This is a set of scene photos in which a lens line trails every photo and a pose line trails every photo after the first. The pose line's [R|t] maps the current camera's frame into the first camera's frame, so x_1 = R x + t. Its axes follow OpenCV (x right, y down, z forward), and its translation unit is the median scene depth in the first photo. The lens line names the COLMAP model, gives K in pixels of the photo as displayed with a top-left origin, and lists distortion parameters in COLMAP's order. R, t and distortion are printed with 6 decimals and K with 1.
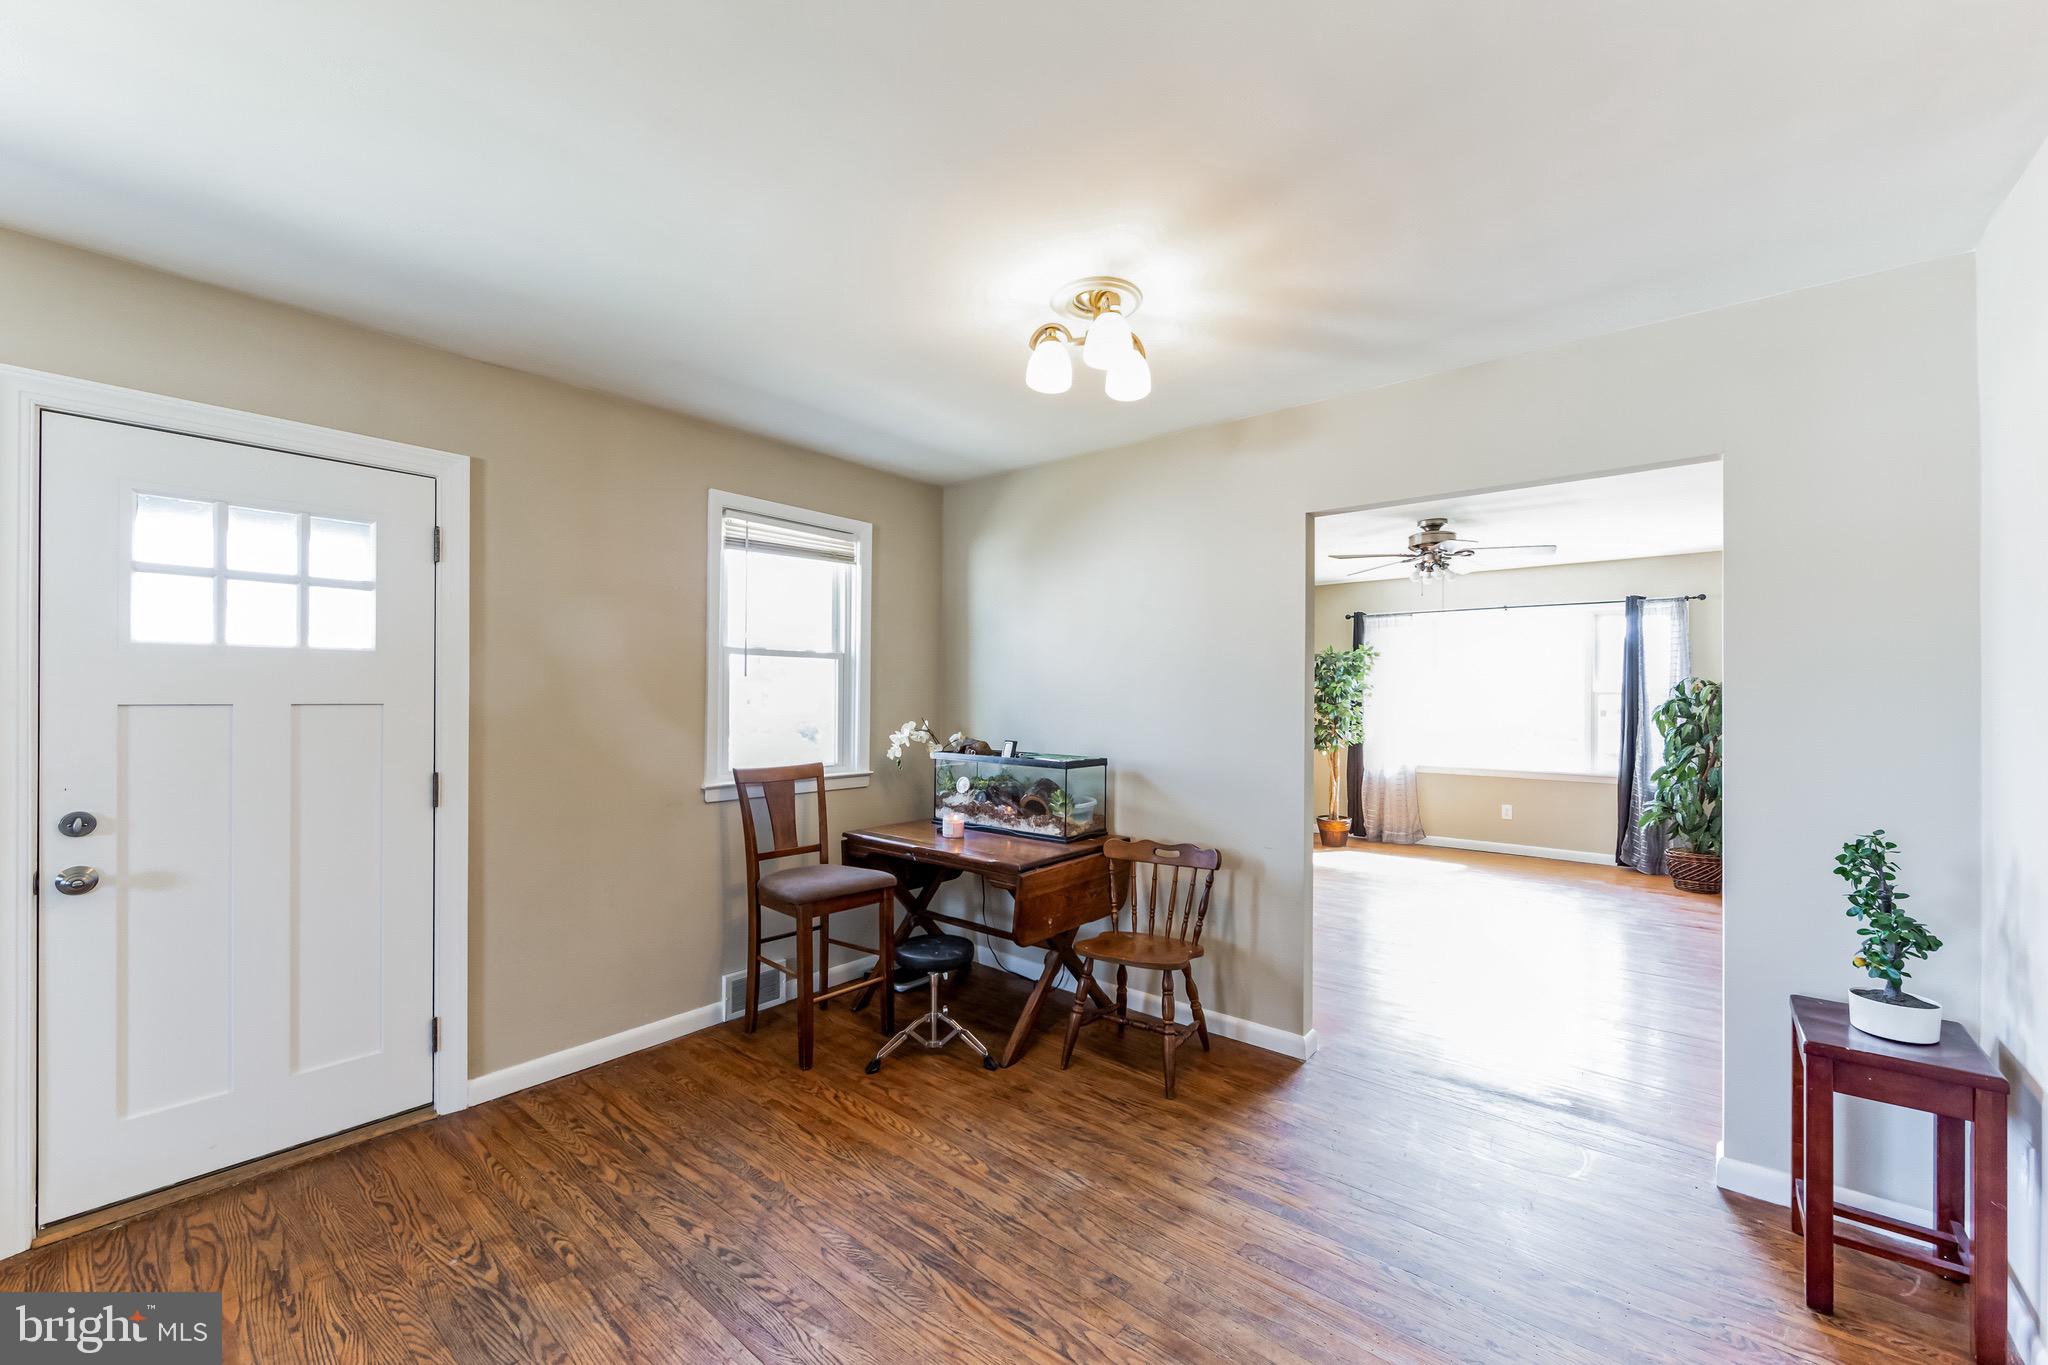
lens RADIAL K [[785.5, 0, 1001.3], [0, 785.5, 695.5], [0, 0, 1]] dist [0.000002, -0.000109]
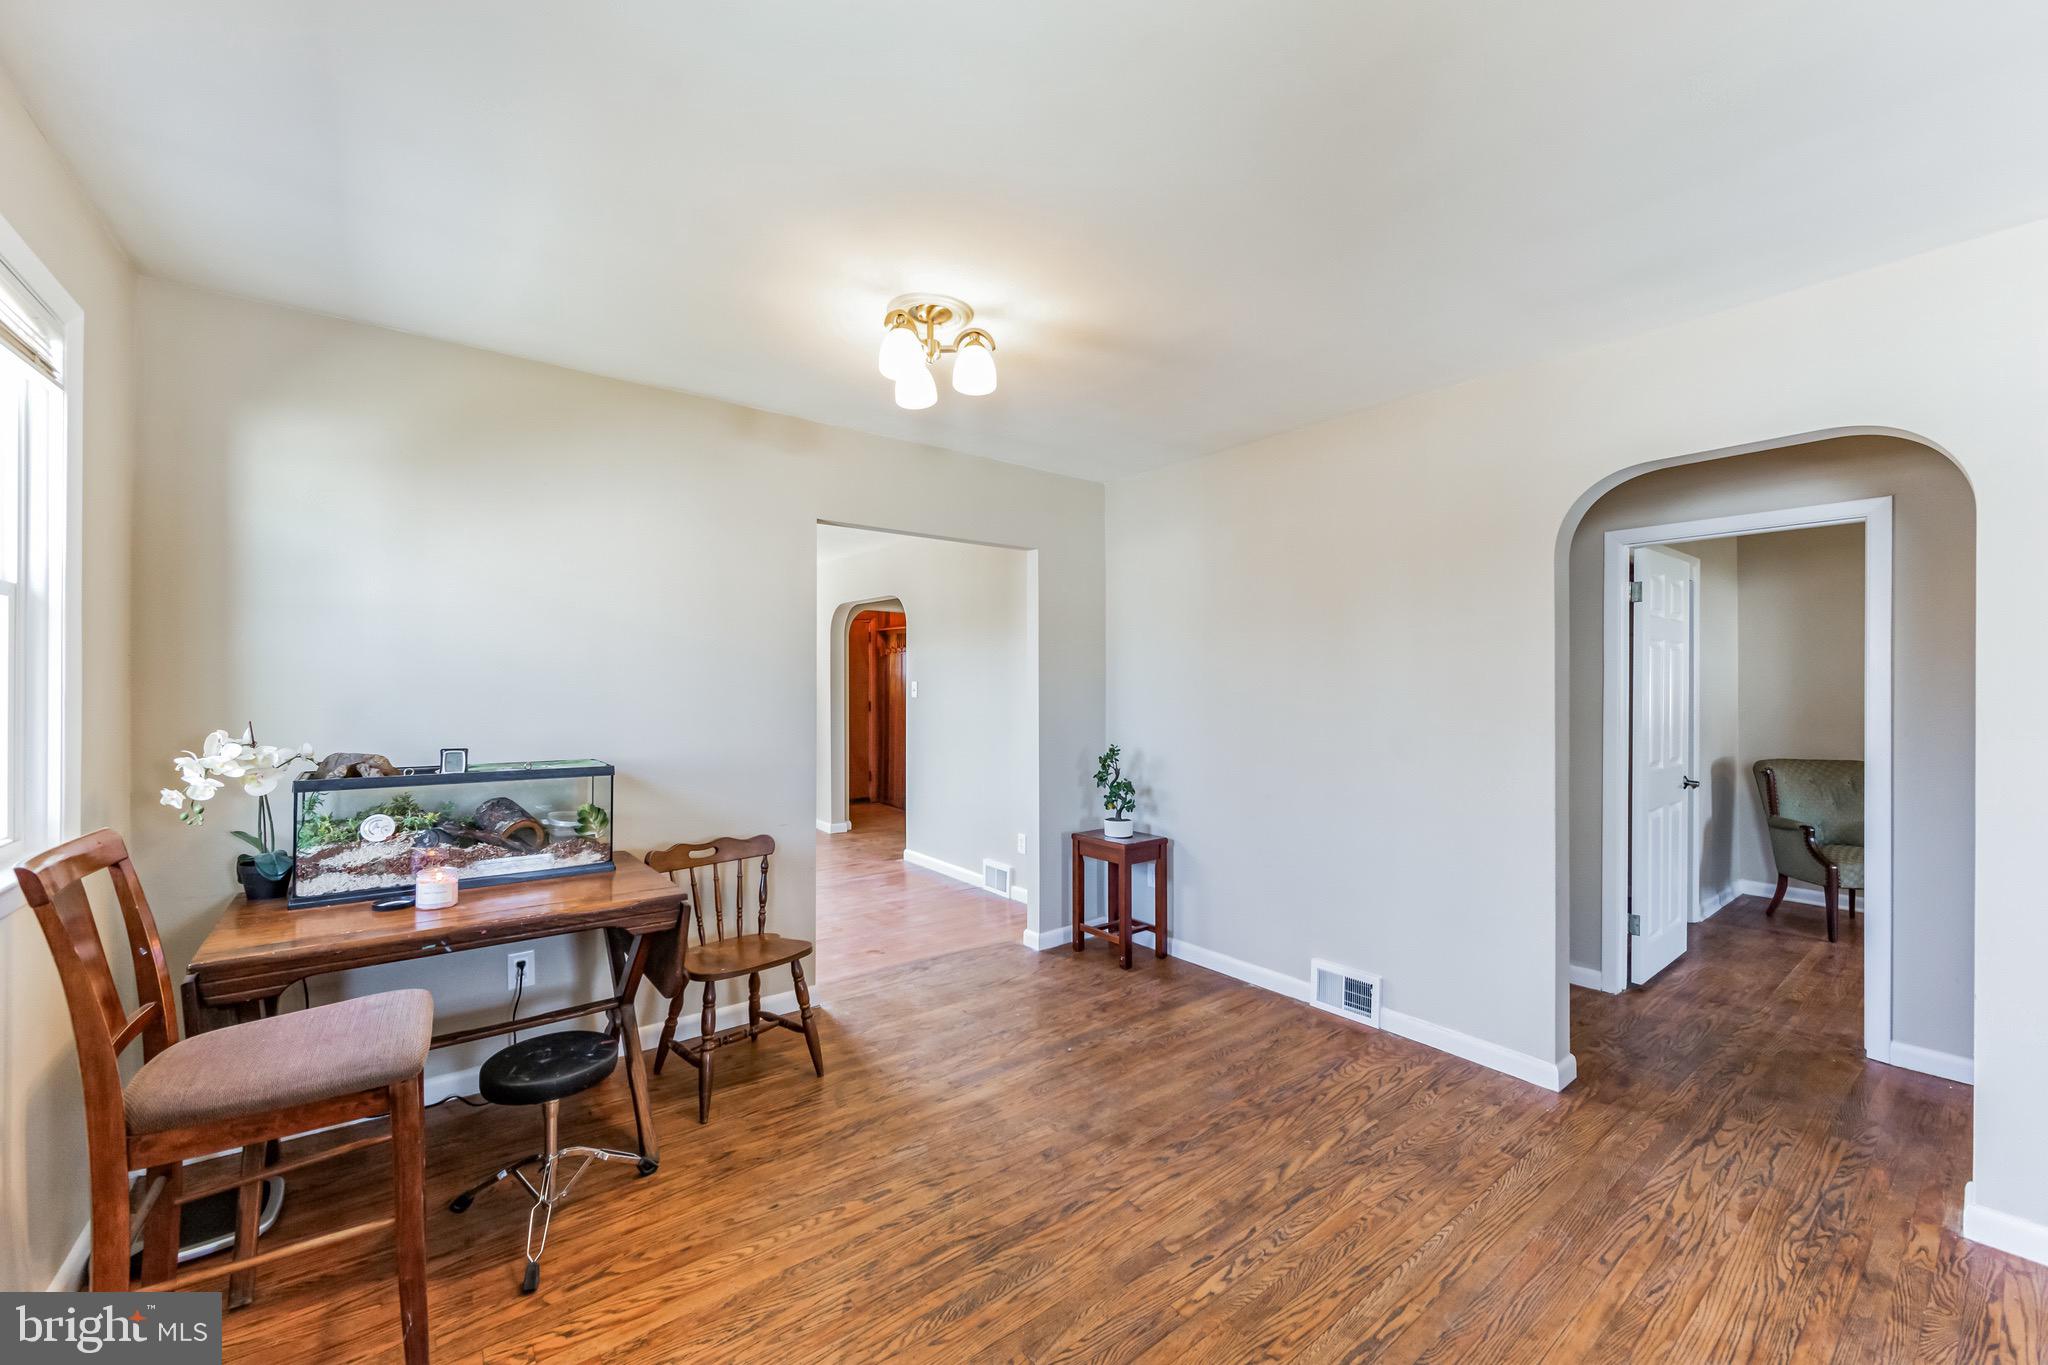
lens RADIAL K [[797.6, 0, 1027.2], [0, 797.6, 685.1], [0, 0, 1]] dist [-0.002847, -0.000197]
pose [[0.211842, -0.003685, 0.977297, -0.839093], [-0.003471, 0.999984, 0.004523, -0.001563], [-0.977298, -0.004350, 0.211826, 0.587918]]
